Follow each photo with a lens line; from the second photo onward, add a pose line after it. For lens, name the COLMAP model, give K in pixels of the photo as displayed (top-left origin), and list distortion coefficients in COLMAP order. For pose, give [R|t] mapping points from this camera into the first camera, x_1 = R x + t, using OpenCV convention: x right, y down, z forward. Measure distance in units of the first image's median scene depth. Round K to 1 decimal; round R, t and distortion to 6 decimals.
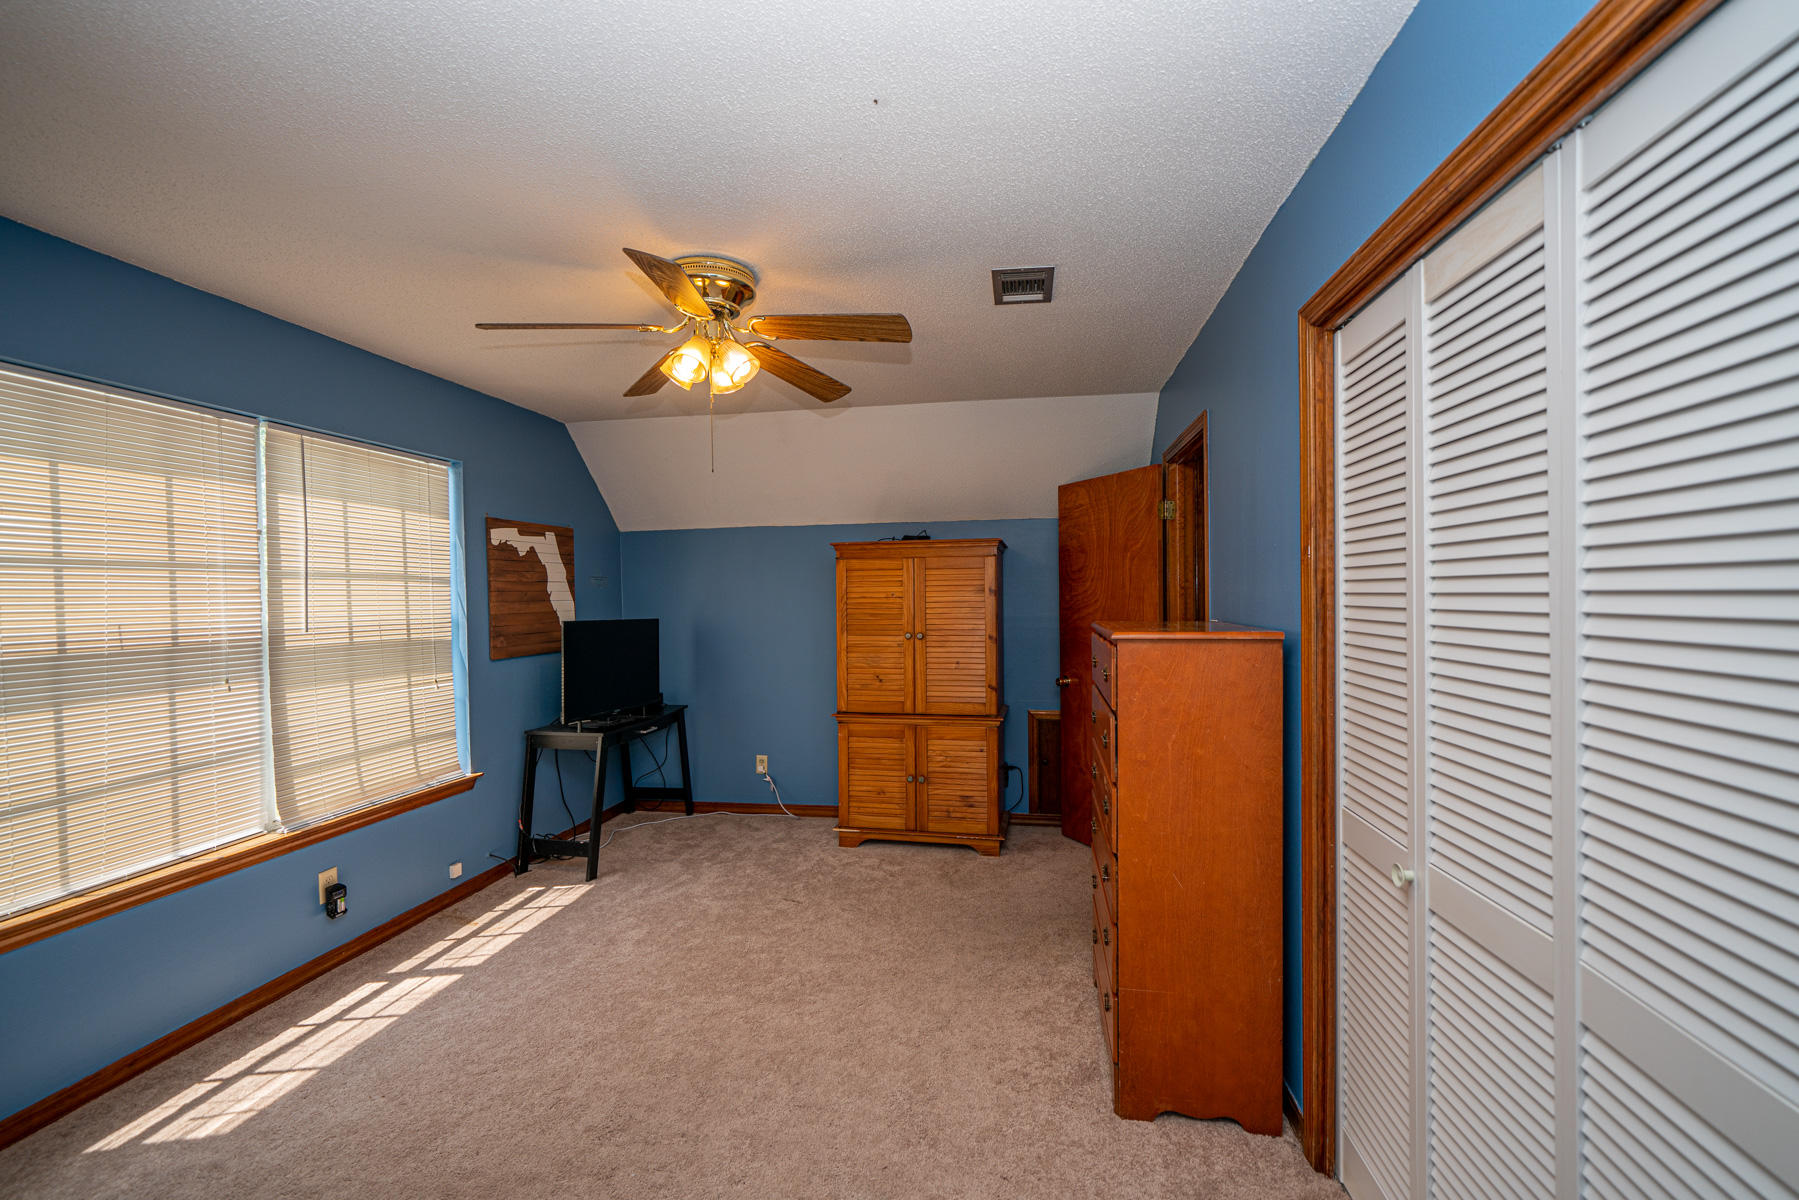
lens RADIAL K [[735.9, 0, 893.7], [0, 735.9, 599.2], [0, 0, 1]] dist [-0.001309, 0.000236]
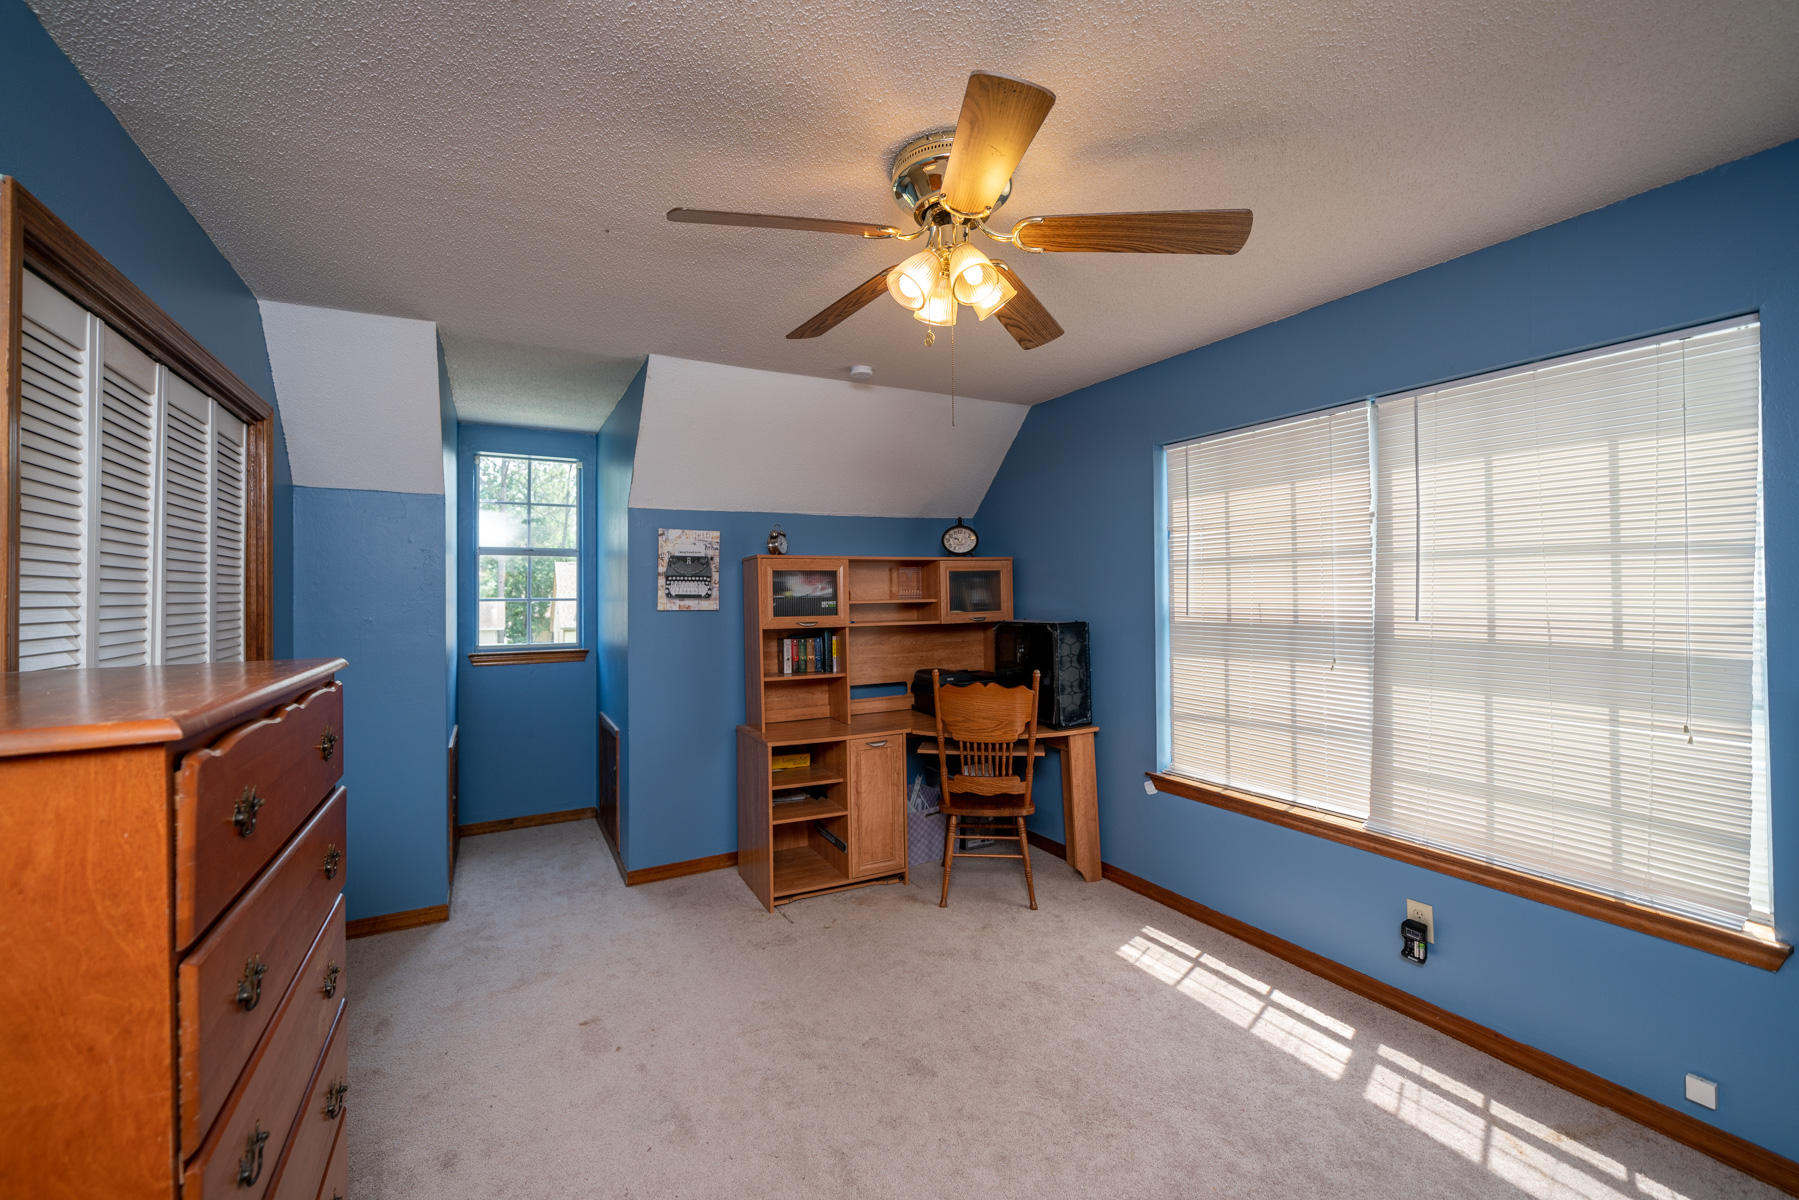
lens RADIAL K [[735.9, 0, 885.9], [0, 735.9, 595.3], [0, 0, 1]] dist [-0.001309, 0.000236]
pose [[-0.783380, 0.013962, -0.621386, 0.247290], [0.007673, 0.999889, 0.012792, -0.001958], [0.621495, 0.005253, -0.783400, 1.346490]]
